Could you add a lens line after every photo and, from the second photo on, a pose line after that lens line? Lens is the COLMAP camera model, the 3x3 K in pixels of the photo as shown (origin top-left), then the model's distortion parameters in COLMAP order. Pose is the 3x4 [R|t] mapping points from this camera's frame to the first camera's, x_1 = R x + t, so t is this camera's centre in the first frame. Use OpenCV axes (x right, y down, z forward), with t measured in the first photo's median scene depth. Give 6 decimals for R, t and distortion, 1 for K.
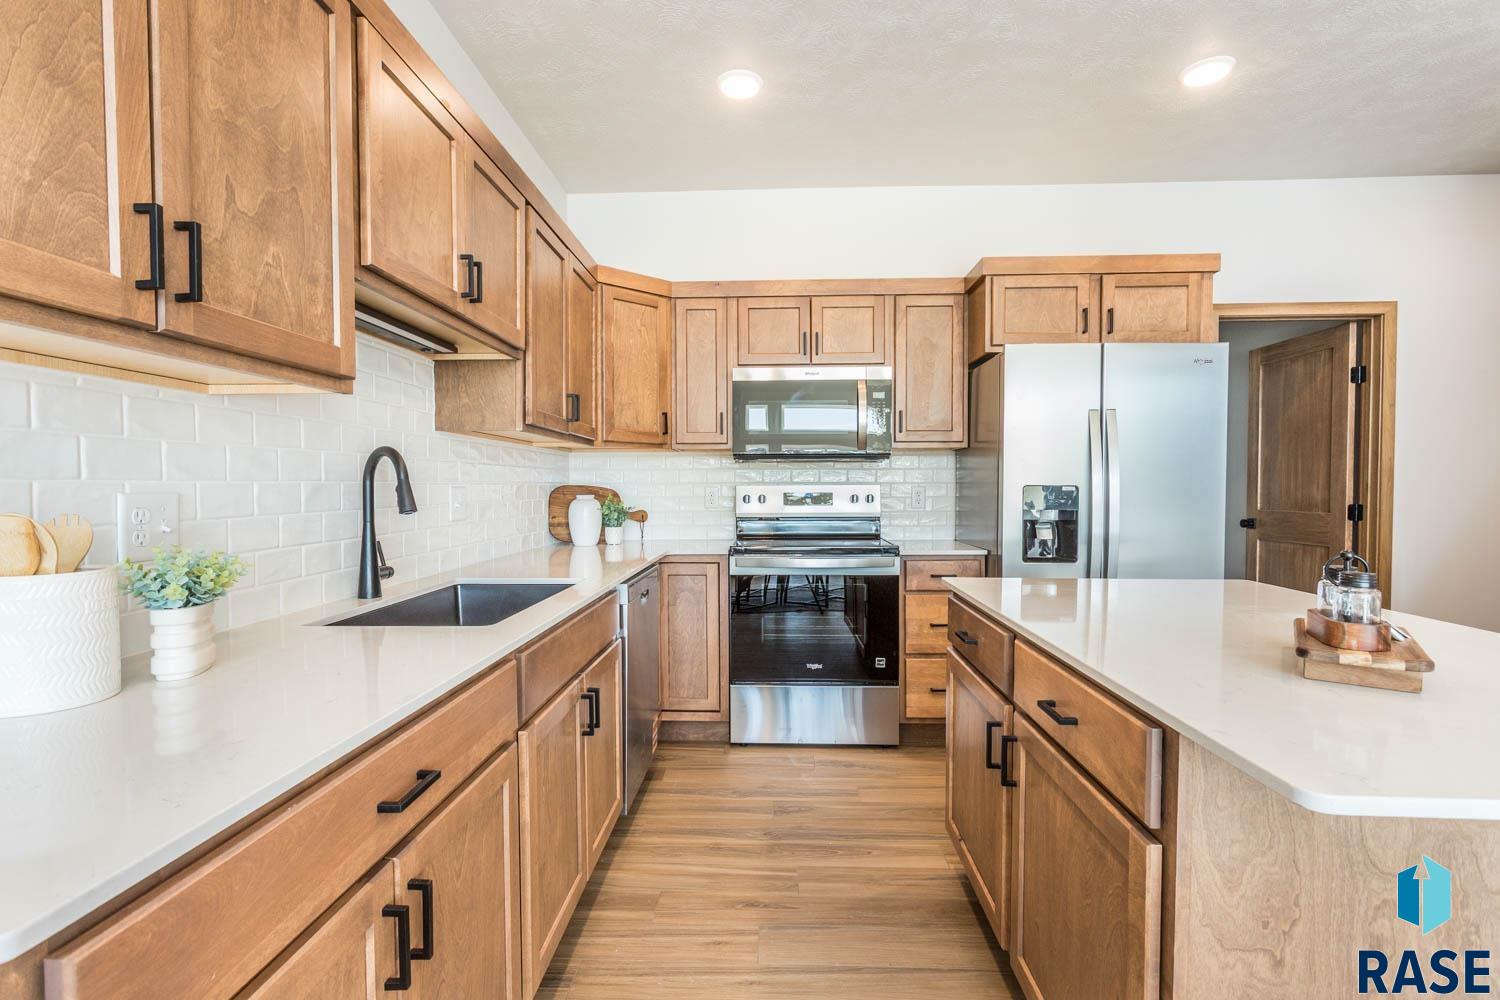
lens RADIAL K [[708.3, 0, 748.1], [0, 708.3, 502.5], [0, 0, 1]] dist [-0.002734, 0.003869]
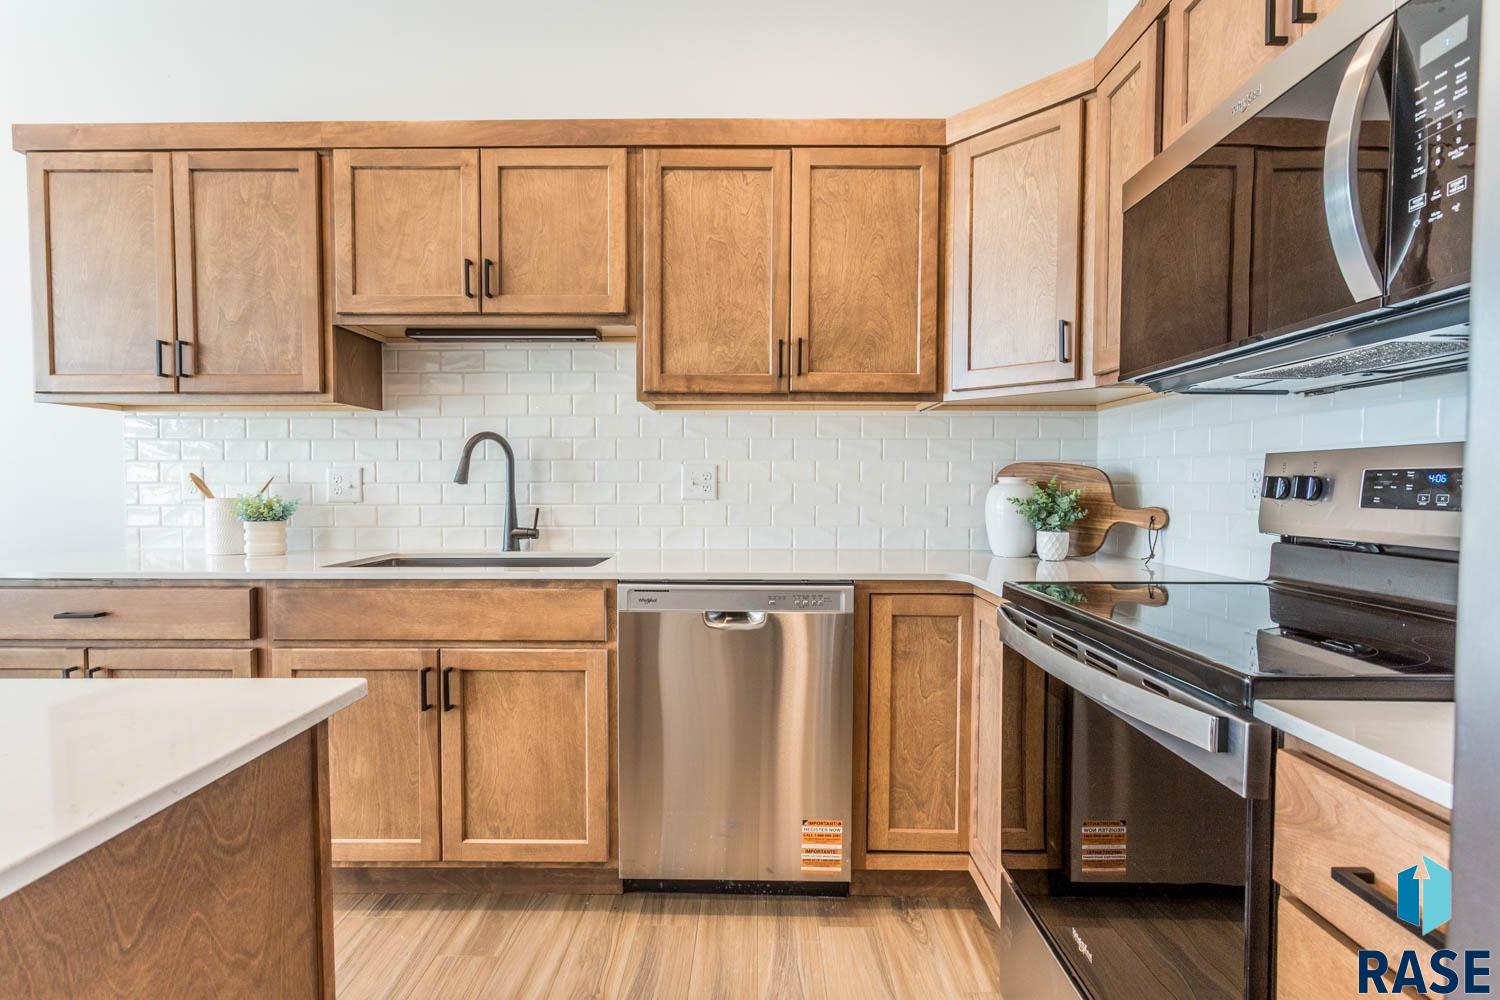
lens RADIAL K [[708.3, 0, 749.4], [0, 708.3, 503.6], [0, 0, 1]] dist [-0.002734, 0.003869]
pose [[0.032593, 0.031428, -0.998974, 0.448771], [-0.024375, 0.999233, 0.030641, -0.001088], [0.999171, 0.023351, 0.033334, 0.823594]]
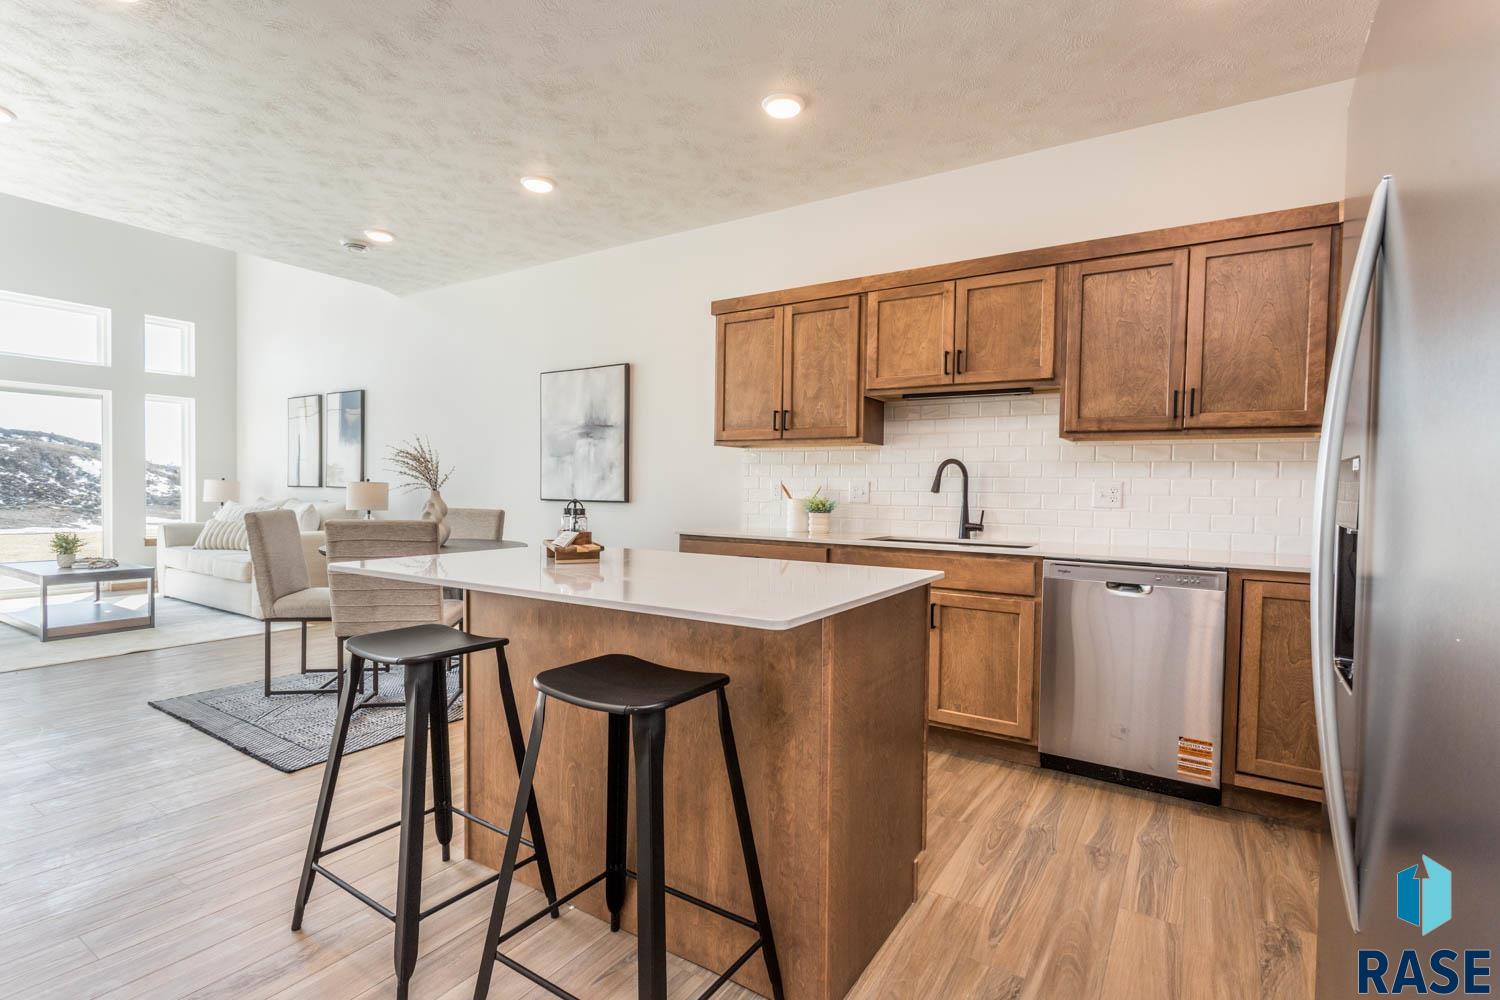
lens RADIAL K [[708.3, 0, 747.2], [0, 708.3, 501.7], [0, 0, 1]] dist [-0.002734, 0.003869]
pose [[-0.502578, 0.009862, -0.864475, 0.827388], [-0.036461, 0.998803, 0.032592, -0.003412], [0.863763, 0.047900, -0.501617, 0.858744]]
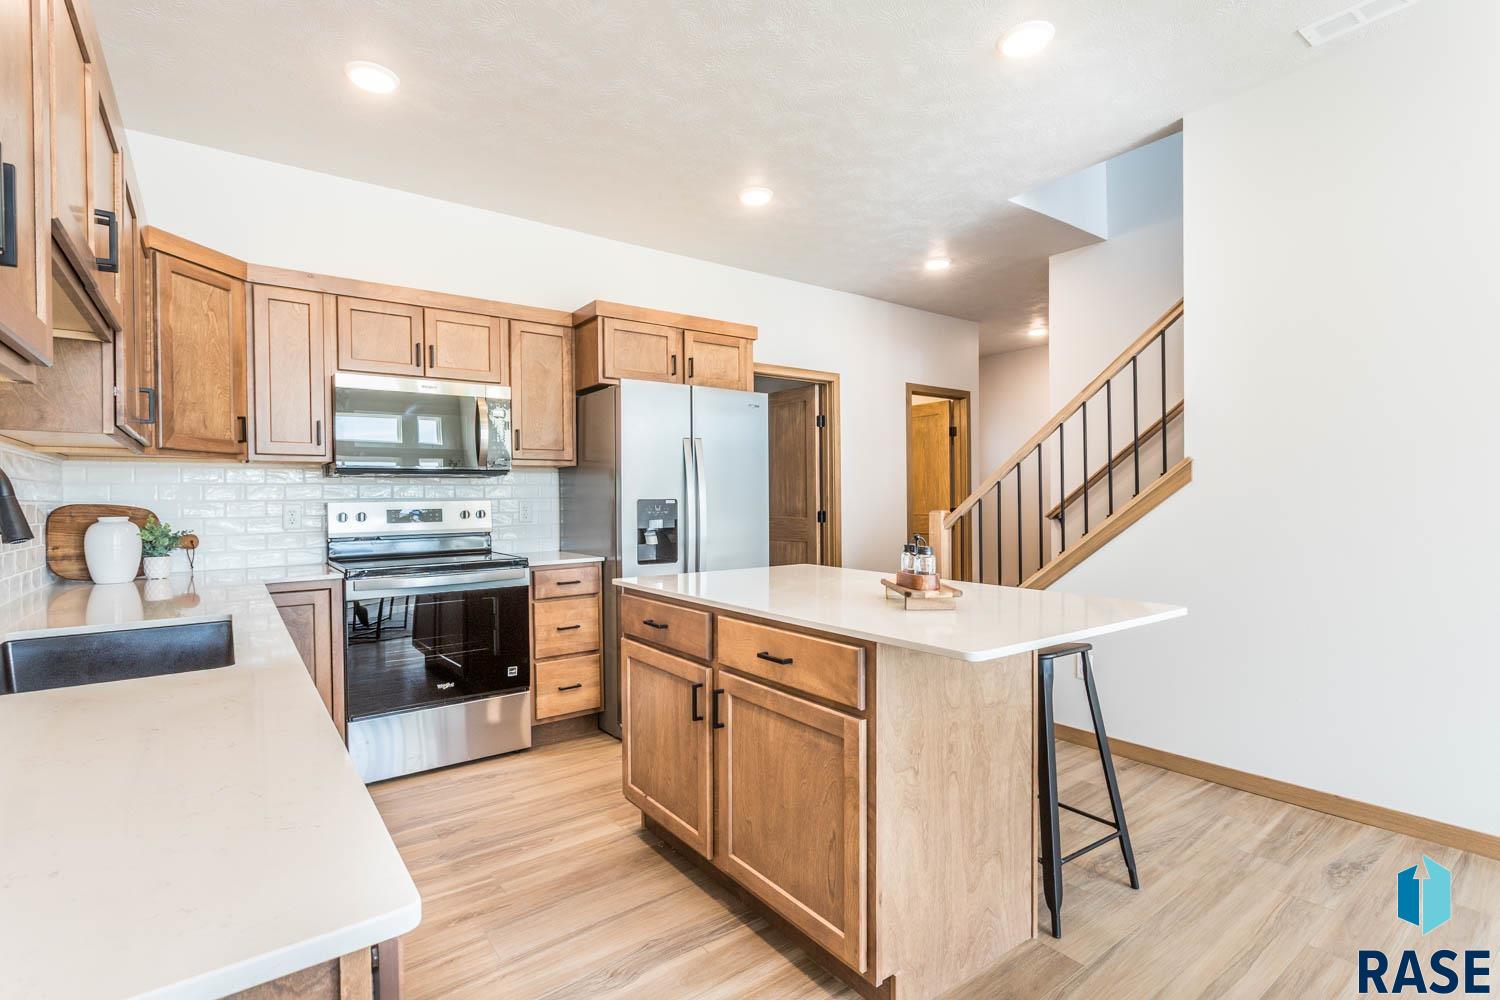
lens RADIAL K [[708.3, 0, 747.3], [0, 708.3, 501.6], [0, 0, 1]] dist [-0.002734, 0.003869]
pose [[0.778636, -0.009932, 0.627398, -0.195497], [0.024444, 0.999596, -0.014513, 0.000901], [-0.627000, 0.026637, 0.778564, -0.031395]]
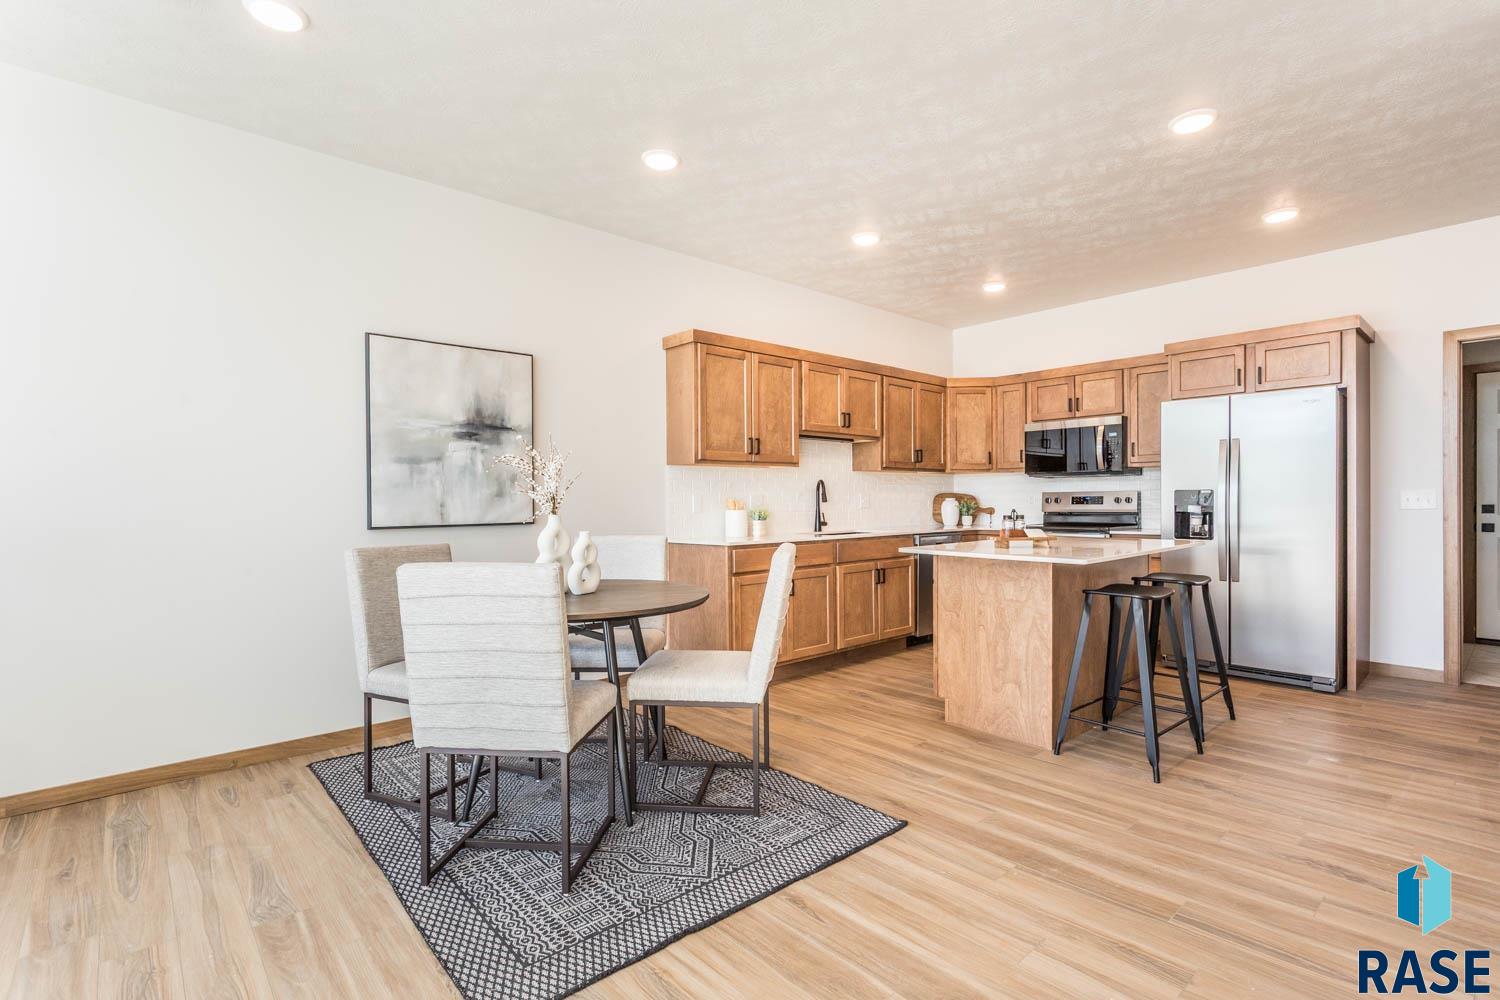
lens RADIAL K [[708.3, 0, 748.1], [0, 708.3, 501.3], [0, 0, 1]] dist [-0.002734, 0.003869]
pose [[0.697170, -0.001602, -0.716904, 0.805508], [-0.010823, 0.999860, -0.012760, 0.029611], [0.716824, 0.016655, 0.697055, -0.737497]]
